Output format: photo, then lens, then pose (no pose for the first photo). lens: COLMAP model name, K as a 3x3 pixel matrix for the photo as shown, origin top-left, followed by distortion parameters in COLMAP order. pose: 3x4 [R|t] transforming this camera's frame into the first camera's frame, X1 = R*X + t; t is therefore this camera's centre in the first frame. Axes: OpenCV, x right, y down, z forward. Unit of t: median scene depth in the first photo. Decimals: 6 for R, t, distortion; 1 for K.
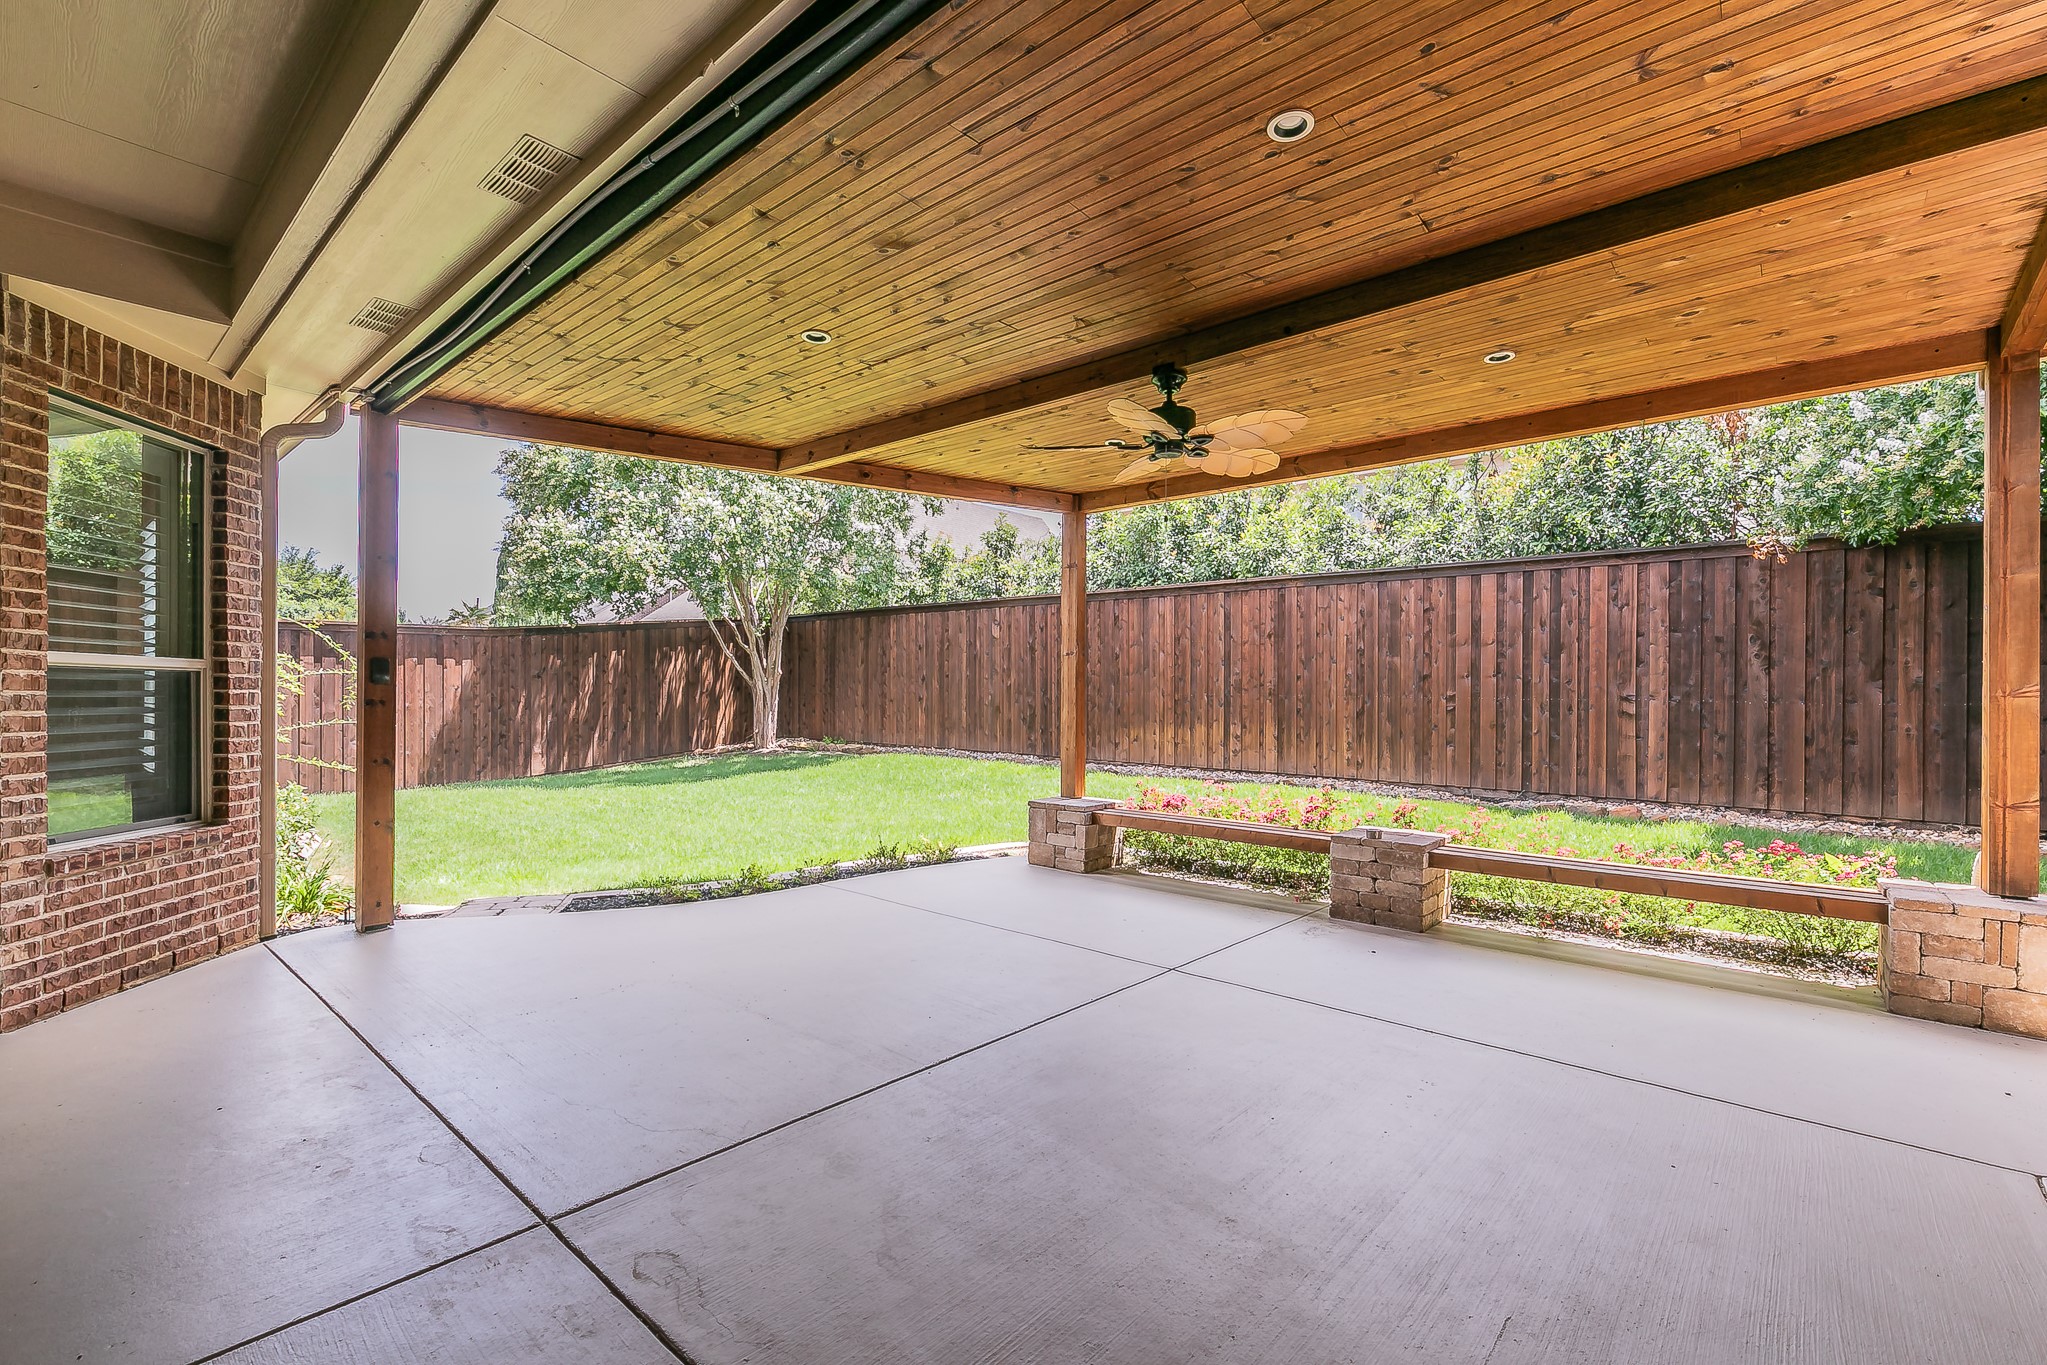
lens RADIAL K [[902.2, 0, 1033.6], [0, 902.2, 694.2], [0, 0, 1]] dist [0.000603, 0.000297]
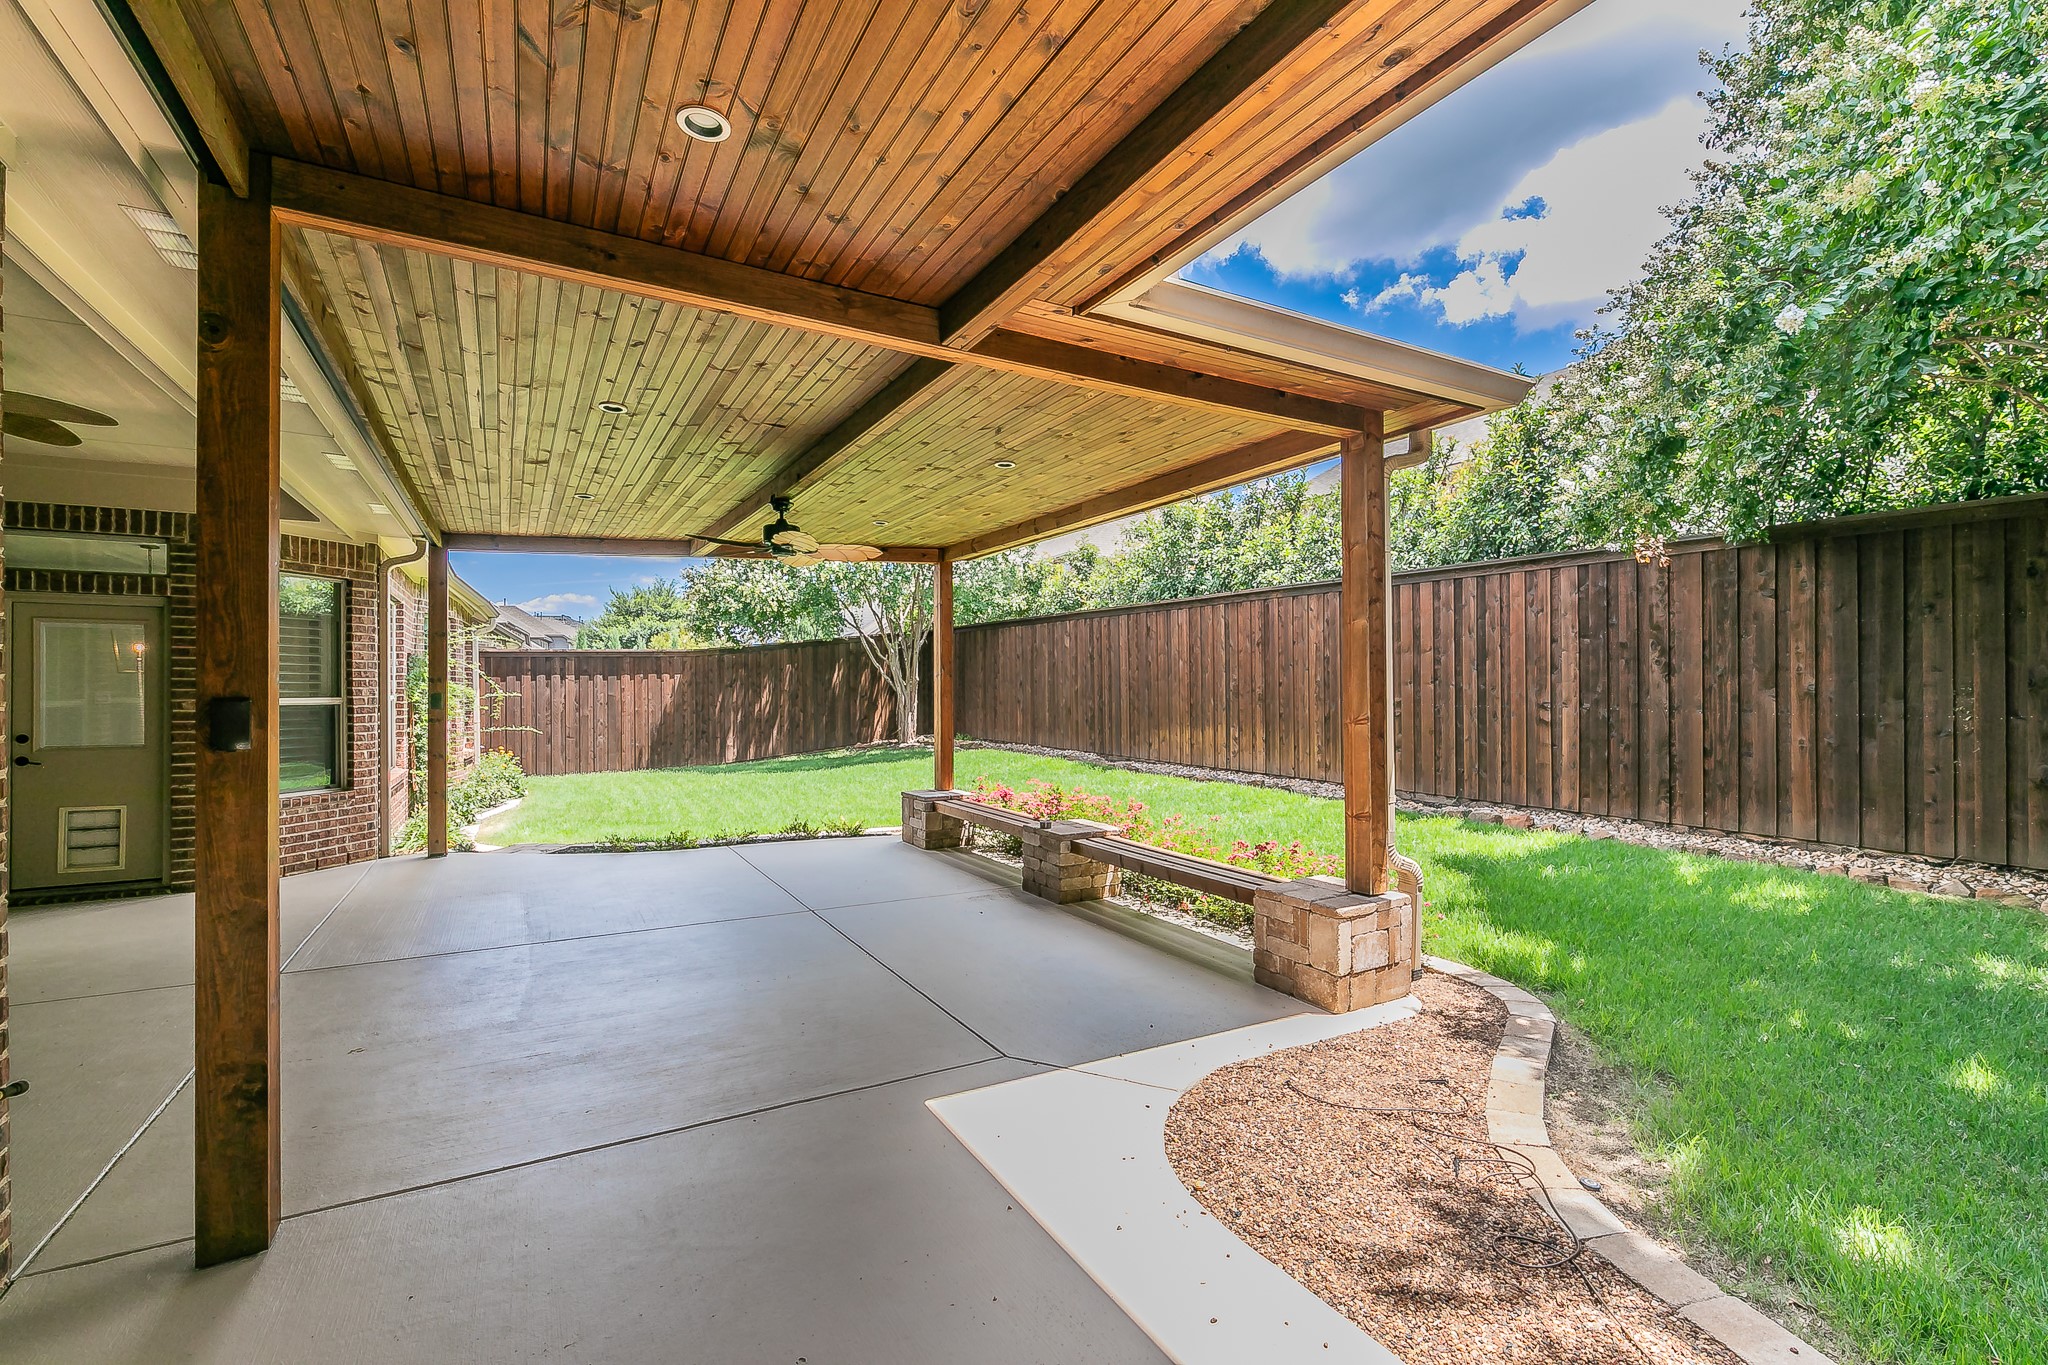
lens RADIAL K [[896.6, 0, 1032.9], [0, 896.6, 681.2], [0, 0, 1]] dist [0.001002, 0.000040]
pose [[0.944125, -0.012318, -0.329357, 0.462375], [0.010565, 0.999919, -0.007113, -0.021303], [0.329418, 0.003236, 0.944179, -0.108917]]
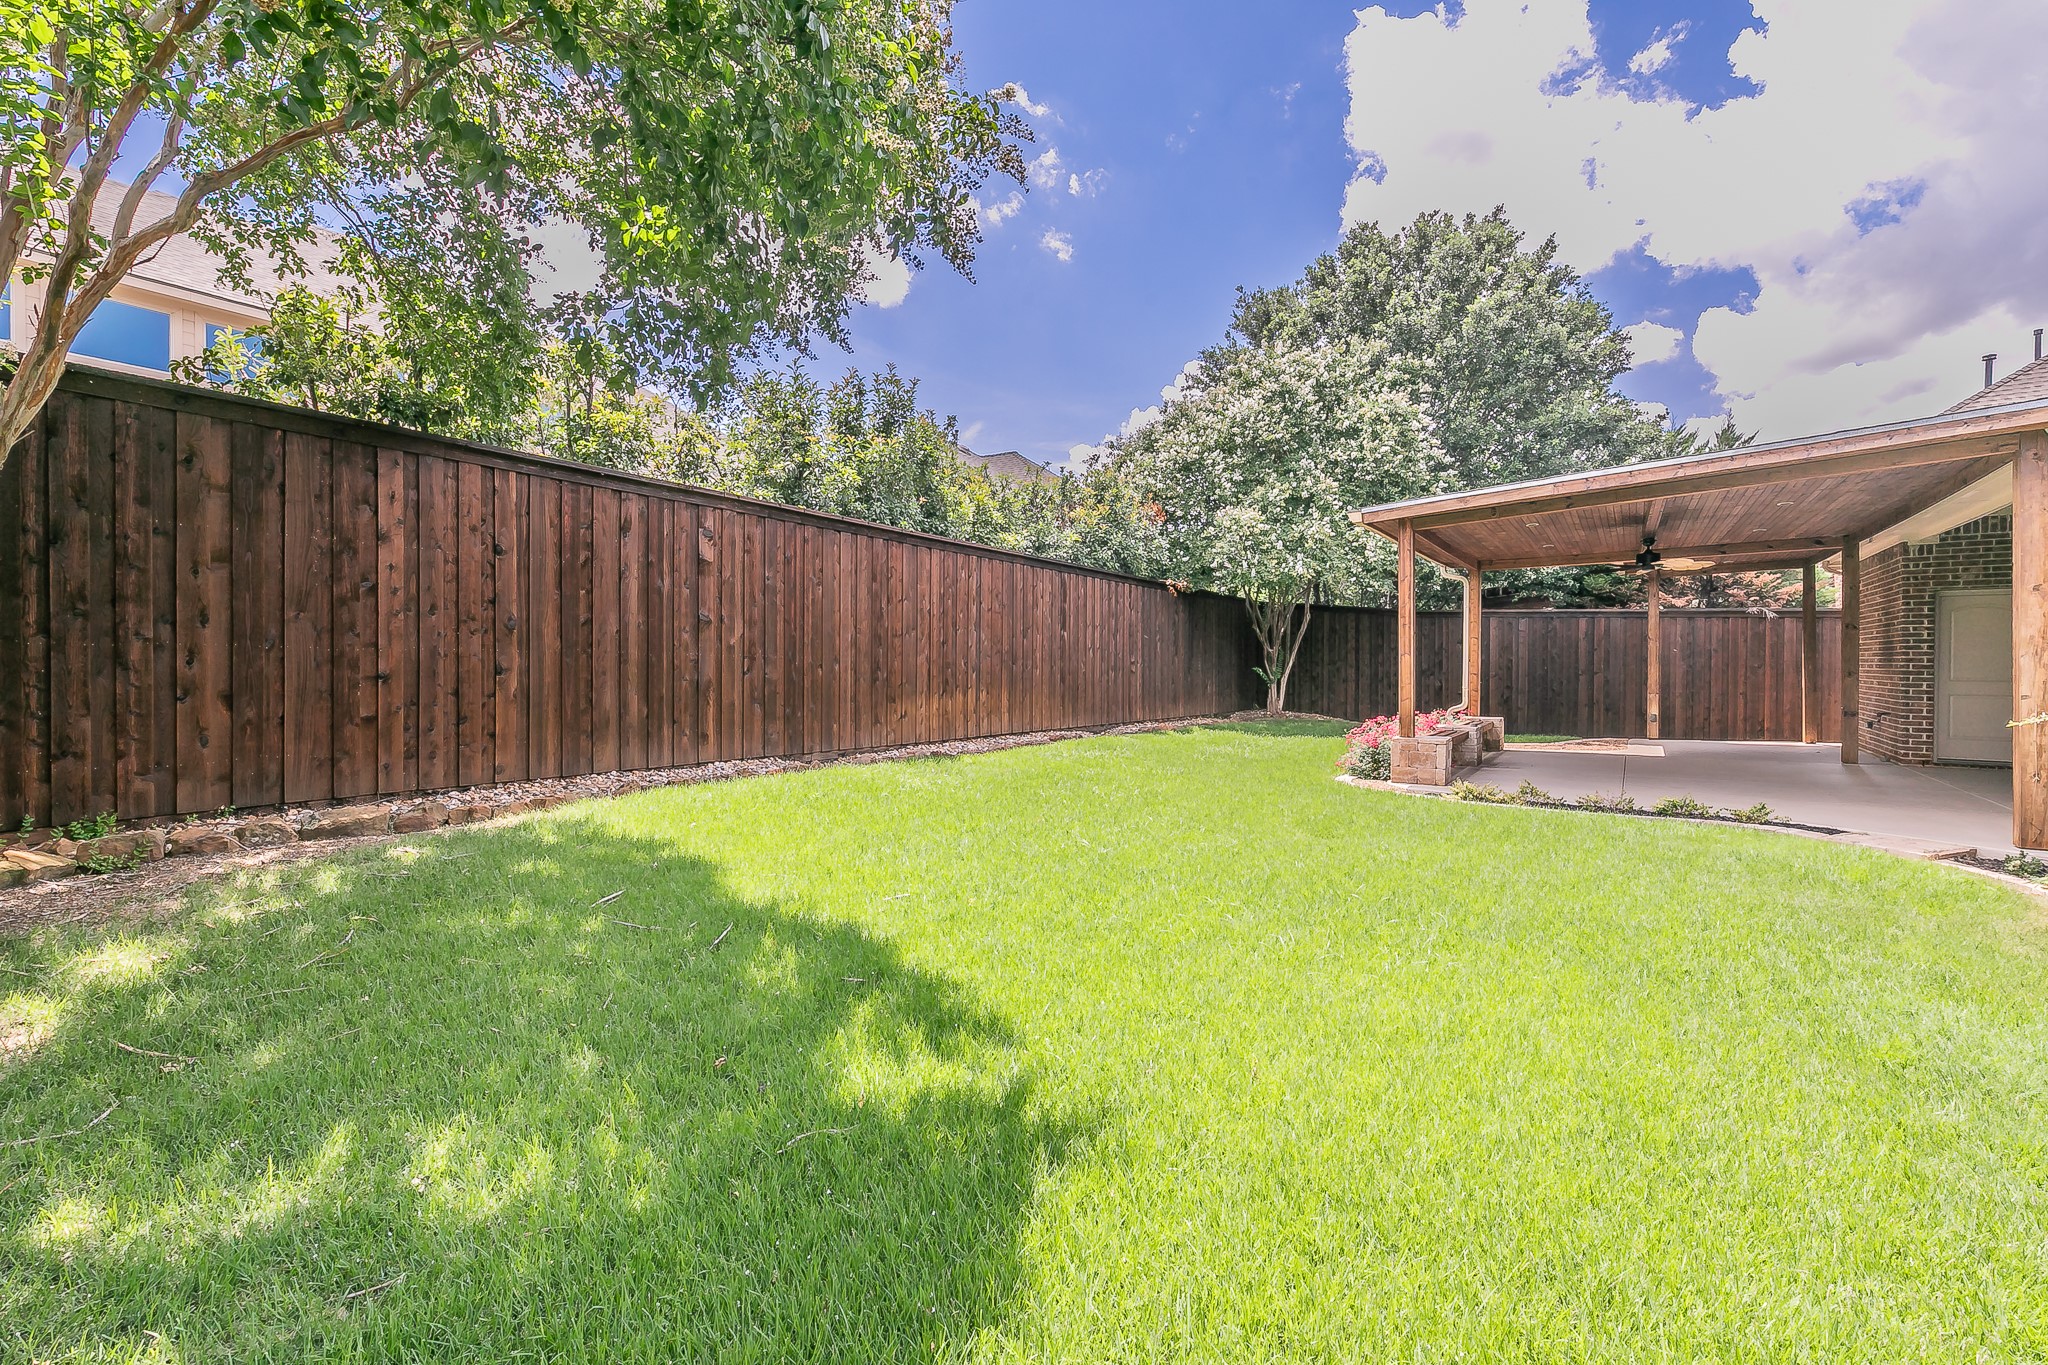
lens RADIAL K [[896.6, 0, 1032.9], [0, 896.6, 681.2], [0, 0, 1]] dist [0.001002, 0.000040]
pose [[-0.108982, -0.024883, 0.993732, -1.019021], [-0.003070, 0.999690, 0.024696, -0.002558], [-0.994039, -0.000359, -0.109025, 1.395248]]
